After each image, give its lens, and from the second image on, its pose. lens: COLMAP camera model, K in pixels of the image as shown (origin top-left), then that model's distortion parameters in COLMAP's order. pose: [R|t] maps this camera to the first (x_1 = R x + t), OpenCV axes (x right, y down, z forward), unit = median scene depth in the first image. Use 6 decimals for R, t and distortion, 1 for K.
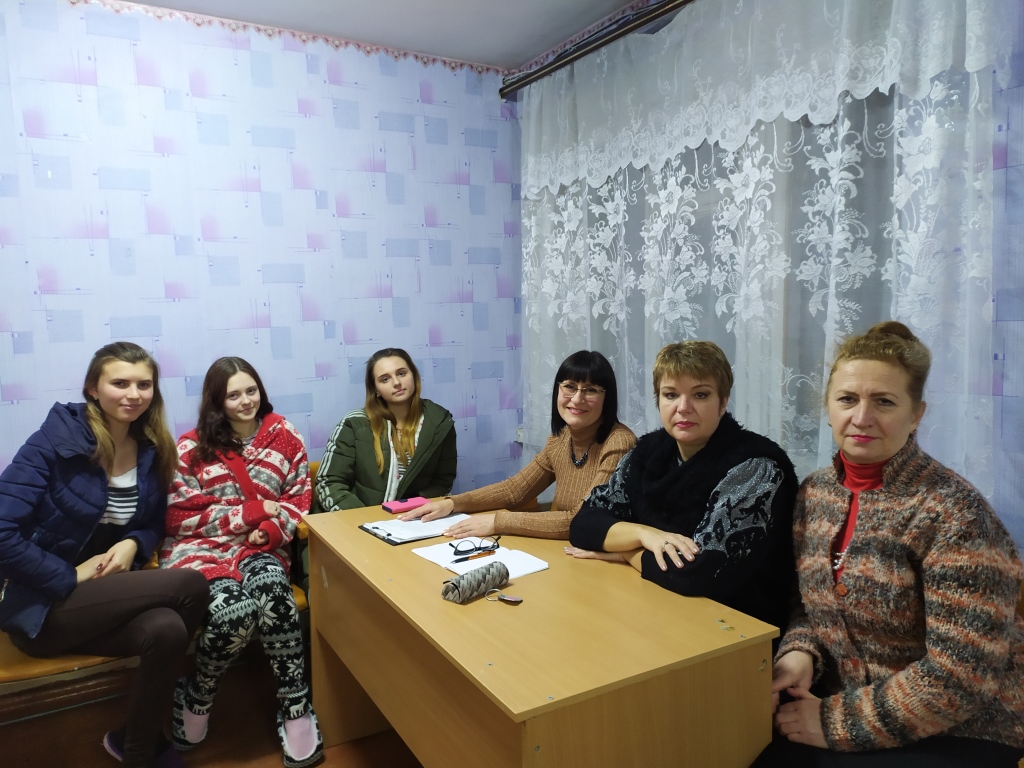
lens RADIAL K [[755.7, 0, 512.0], [0, 755.7, 384.0], [0, 0, 1]] dist [0.041786, -0.037974]
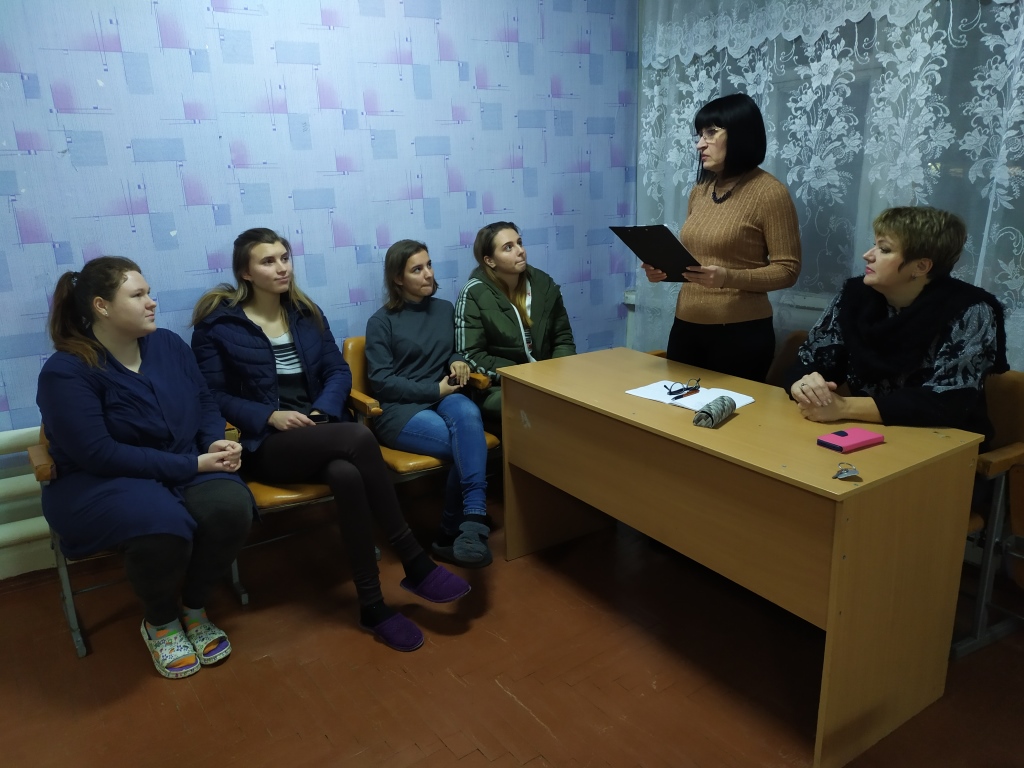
lens RADIAL K [[755.7, 0, 512.0], [0, 755.7, 384.0], [0, 0, 1]] dist [0.041786, -0.037974]
pose [[0.999175, -0.018860, 0.035957, -0.275950], [0.012498, 0.985437, 0.169581, 0.004049], [-0.038632, -0.168992, 0.984860, -0.120159]]
